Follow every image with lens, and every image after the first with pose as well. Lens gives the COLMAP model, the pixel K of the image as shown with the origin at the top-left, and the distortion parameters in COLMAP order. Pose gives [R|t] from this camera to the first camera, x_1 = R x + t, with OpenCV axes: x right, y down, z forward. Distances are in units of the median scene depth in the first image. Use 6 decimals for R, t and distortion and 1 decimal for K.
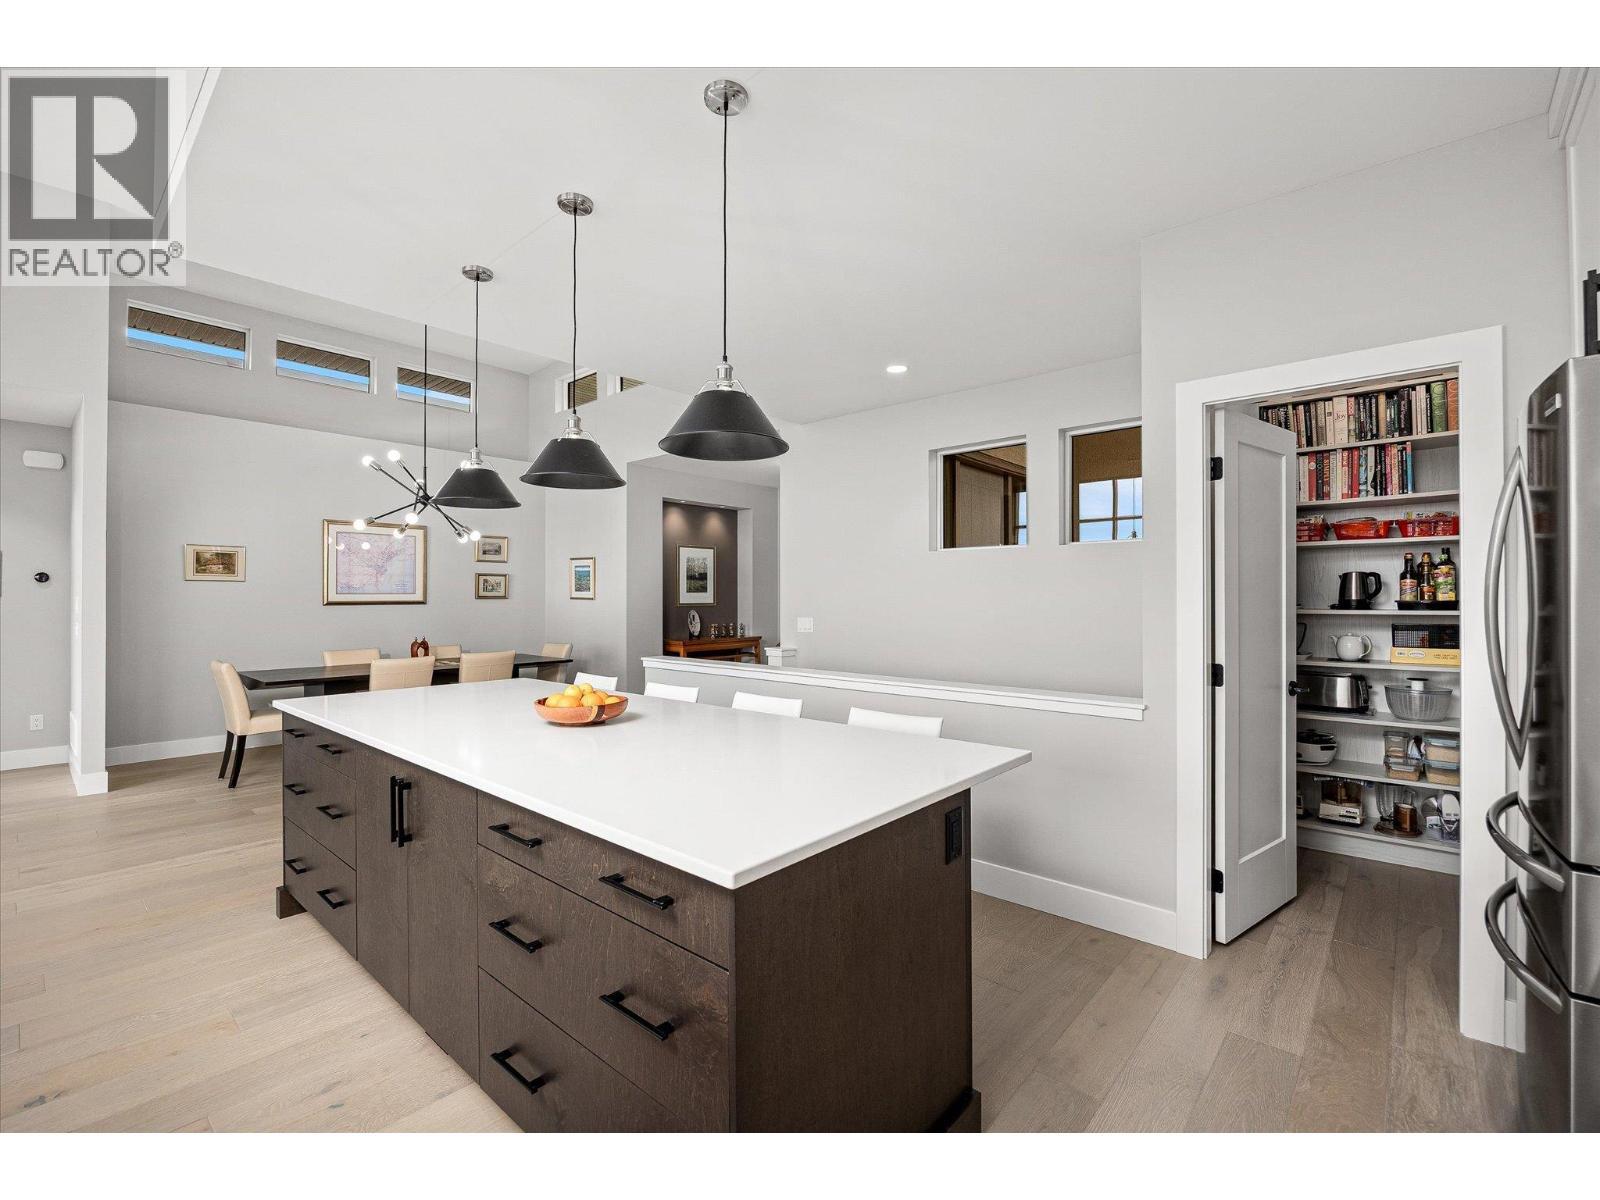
lens RADIAL K [[695.4, 0, 807.1], [0, 695.4, 592.5], [0, 0, 1]] dist [-0.001083, -0.000371]
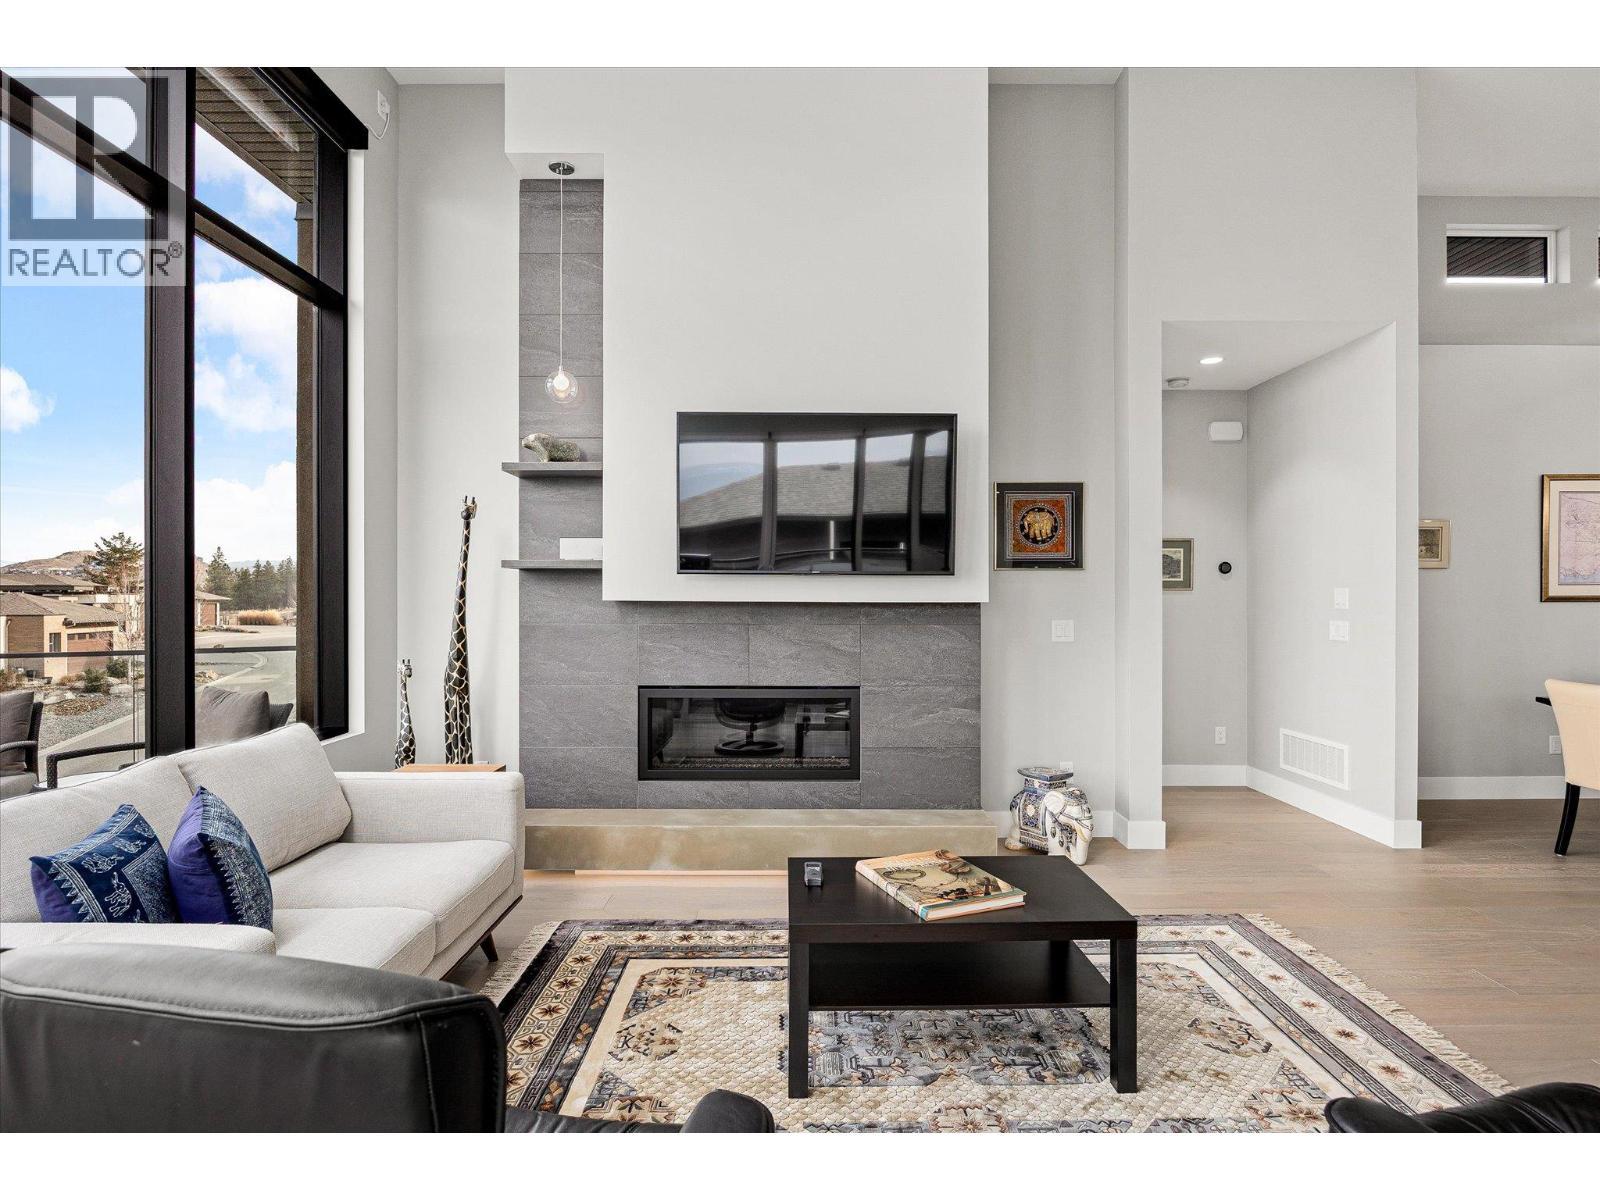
lens RADIAL K [[749.6, 0, 792.6], [0, 749.6, 592.5], [0, 0, 1]] dist [0.004341, 0.000749]
pose [[0.646480, -0.002383, -0.762928, -0.549741], [0.003168, 0.999995, -0.000439, 0.007053], [0.762925, -0.002133, 0.646484, -0.026084]]
